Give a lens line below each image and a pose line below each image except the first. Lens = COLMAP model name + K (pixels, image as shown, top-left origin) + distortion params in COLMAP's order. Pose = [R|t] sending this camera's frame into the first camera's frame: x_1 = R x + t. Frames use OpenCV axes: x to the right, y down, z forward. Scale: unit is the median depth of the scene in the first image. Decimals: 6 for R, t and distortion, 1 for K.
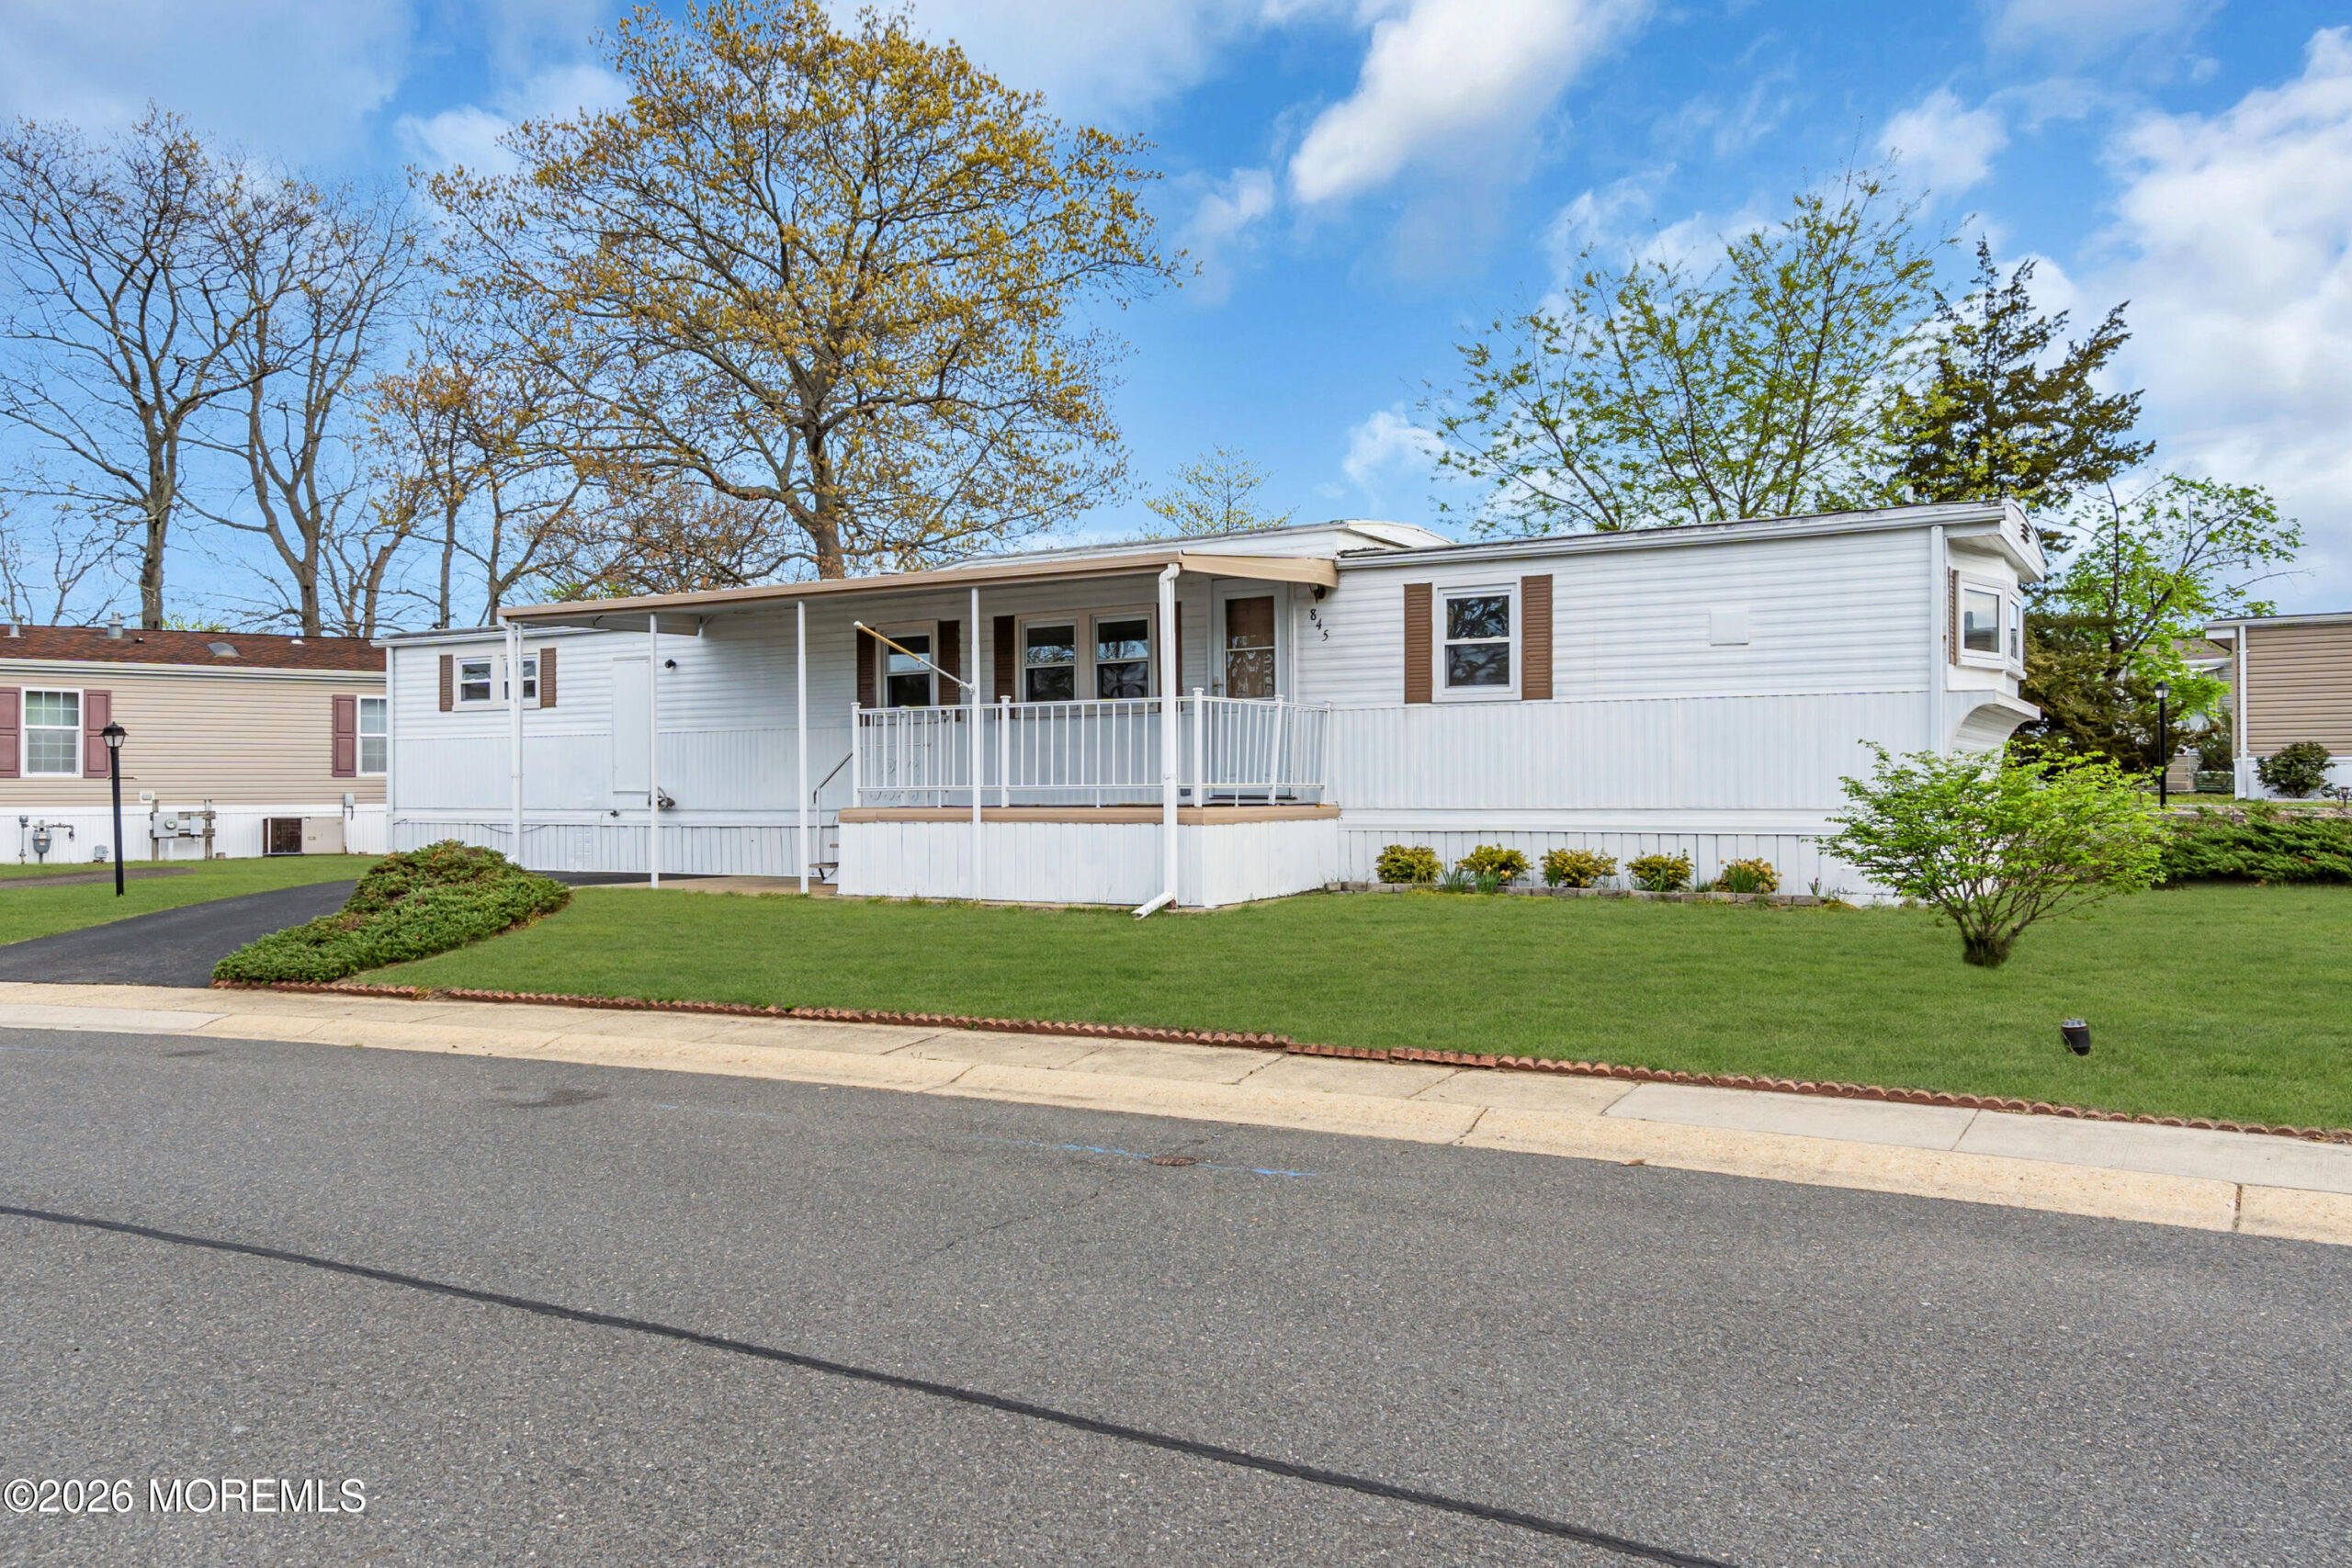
lens RADIAL K [[1738.6, 0, 1173.8], [0, 1738.6, 822.1], [0, 0, 1]] dist [0.004993, 0.001052]
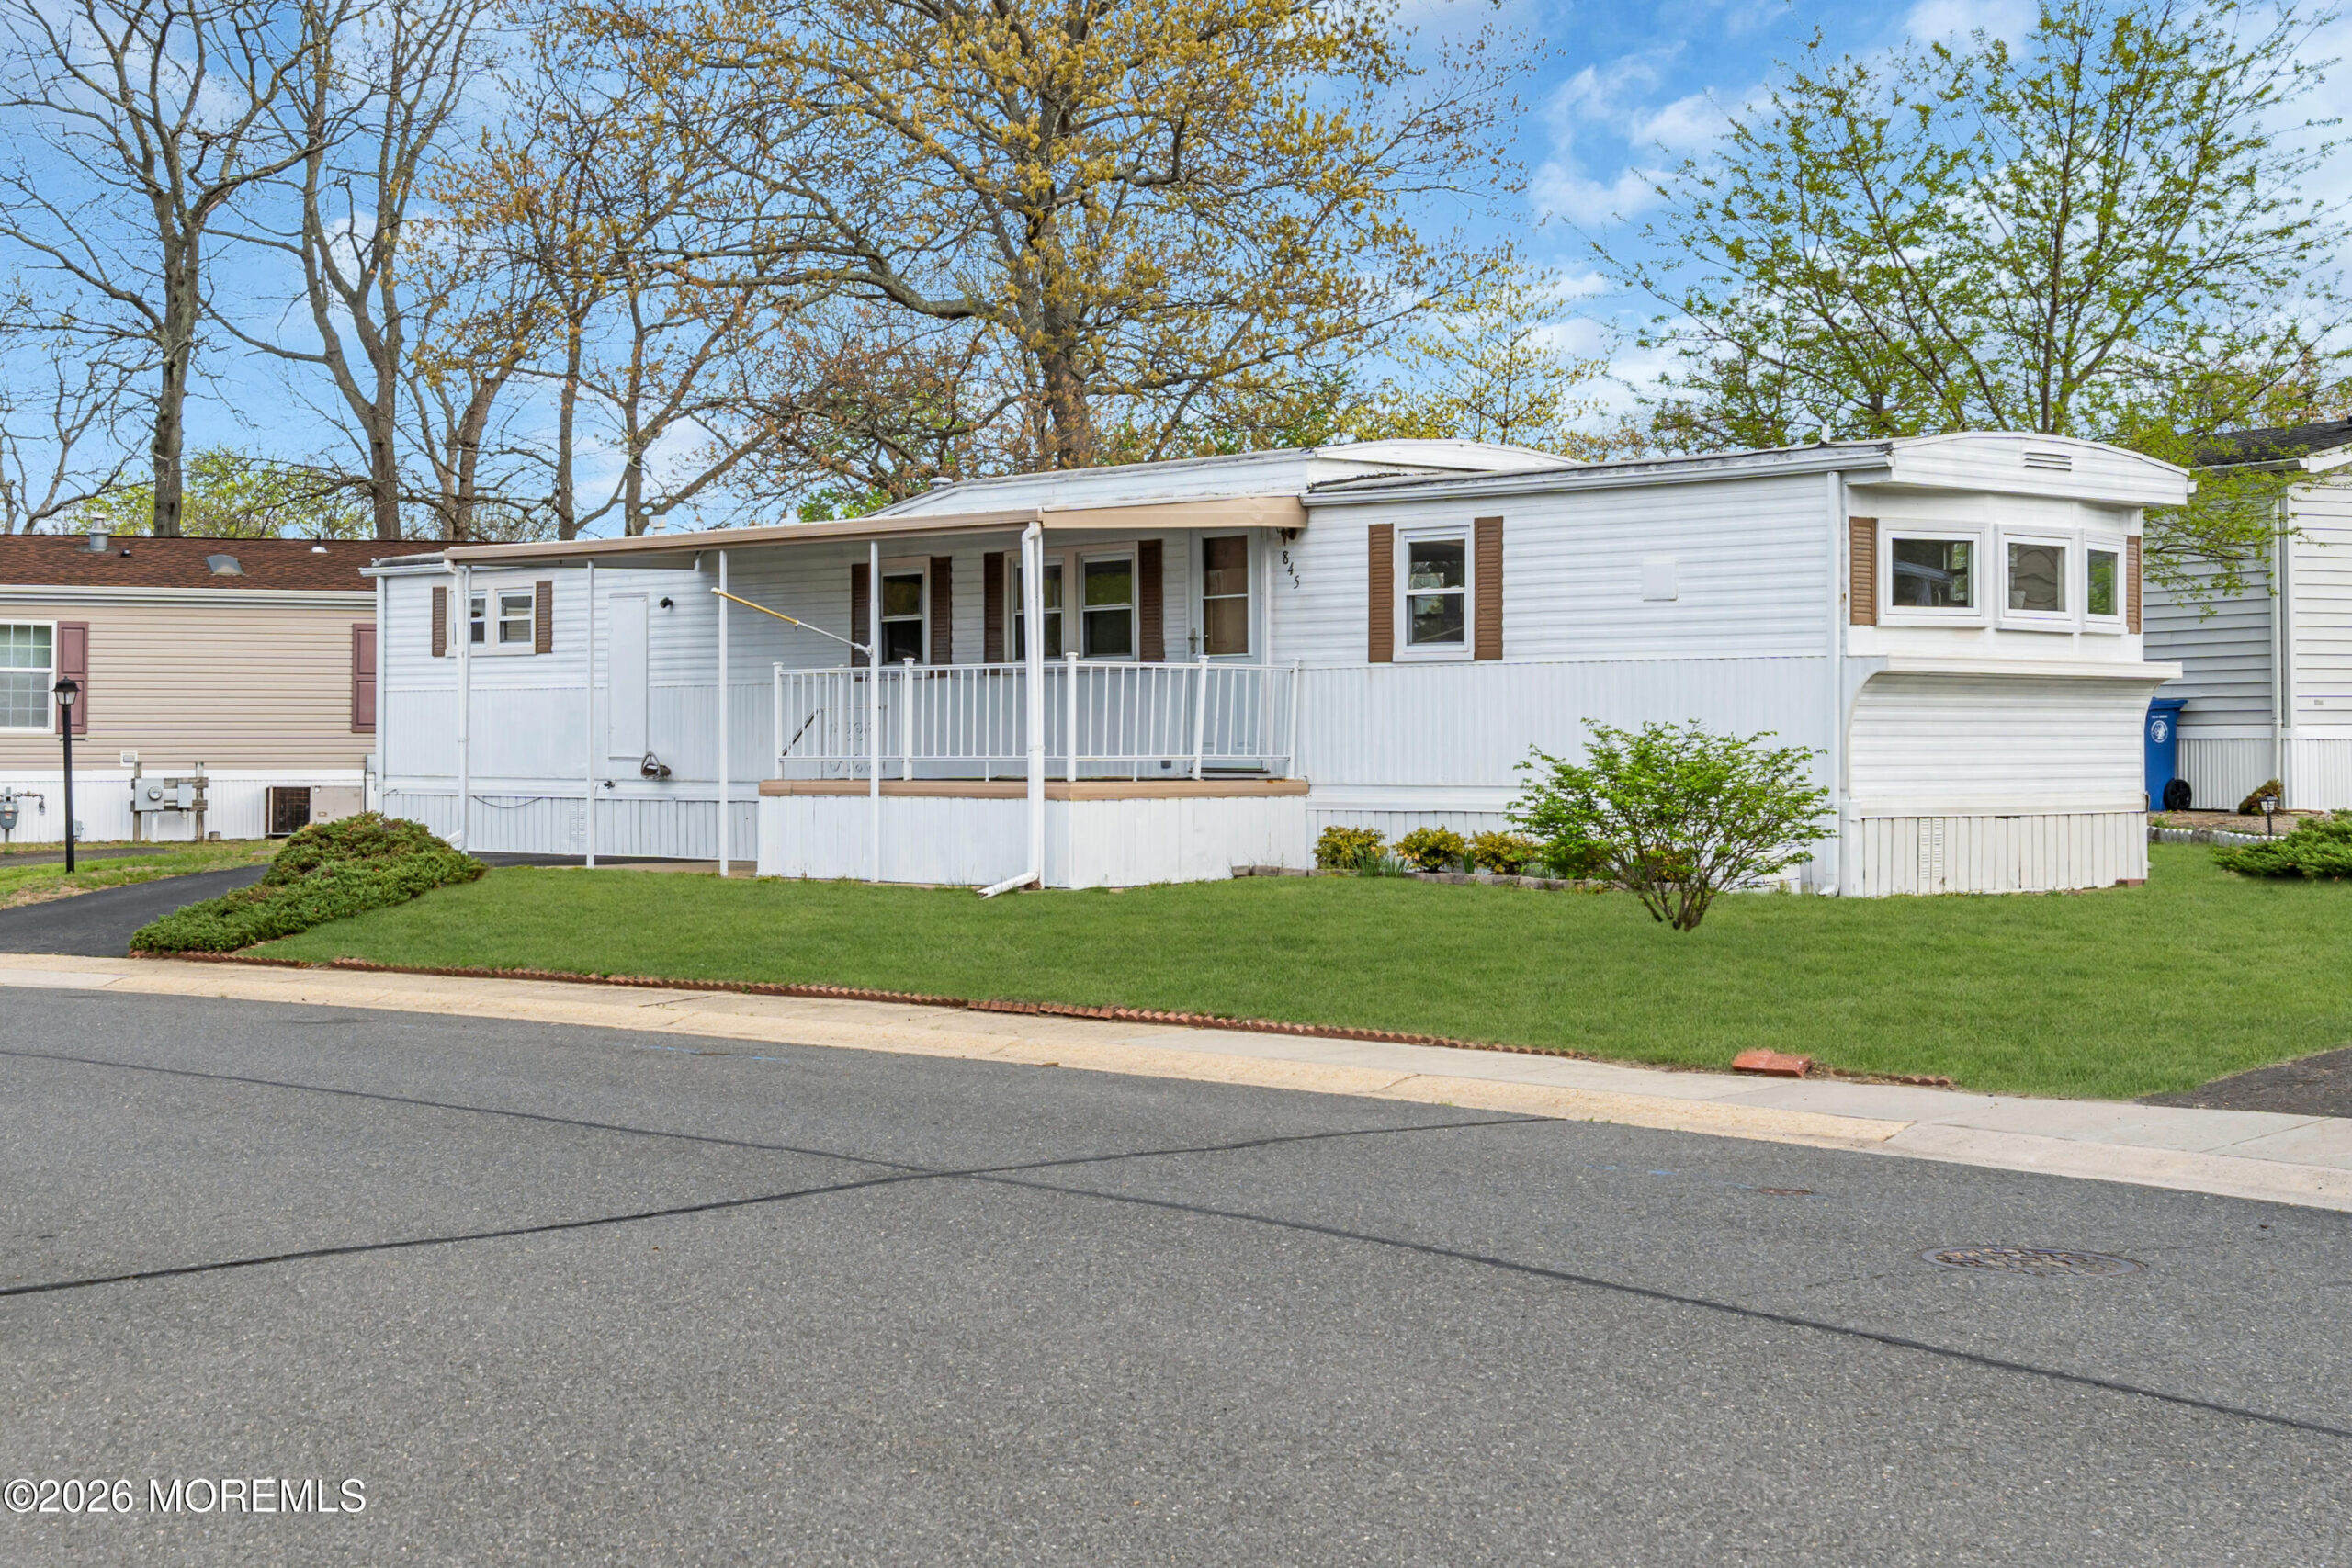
lens RADIAL K [[3496.8, 0, 1176.0], [0, 3496.8, 784.0], [0, 0, 1]] dist [0.027295, 0.010366]
pose [[0.964053, 0.007134, -0.265614, 0.476310], [-0.008890, 0.999946, -0.005410, 0.002002], [0.265561, 0.007576, 0.964064, -0.660529]]
